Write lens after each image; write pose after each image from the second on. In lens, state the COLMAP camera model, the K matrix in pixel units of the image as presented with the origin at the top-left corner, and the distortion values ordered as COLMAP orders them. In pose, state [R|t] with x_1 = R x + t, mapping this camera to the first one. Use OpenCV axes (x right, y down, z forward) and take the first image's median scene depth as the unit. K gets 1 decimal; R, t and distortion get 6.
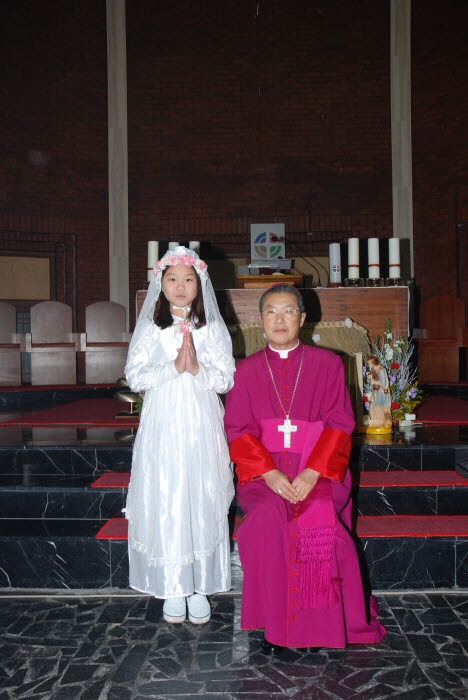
lens RADIAL K [[652.7, 0, 228.2], [0, 652.7, 383.6], [0, 0, 1]] dist [-0.018435, 0.000000]
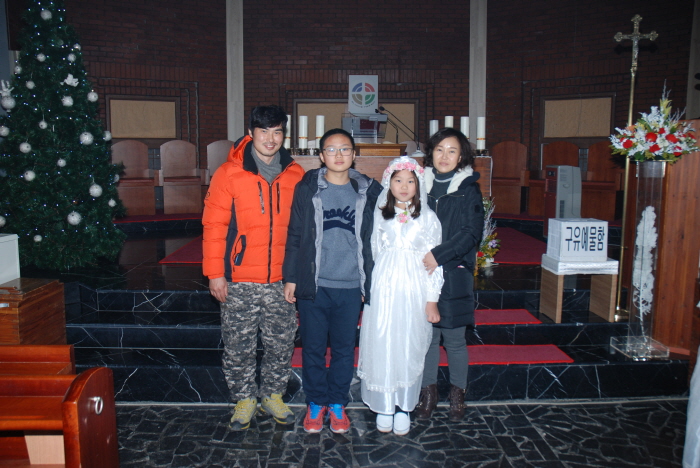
lens RADIAL K [[598.3, 0, 328.7], [0, 598.3, 233.6], [0, 0, 1]] dist [-0.086669, 0.062404]
pose [[0.998421, 0.003203, 0.056081, -0.142224], [-0.008718, 0.995112, 0.098370, -0.155137], [-0.055492, -0.098703, 0.993568, -0.193259]]
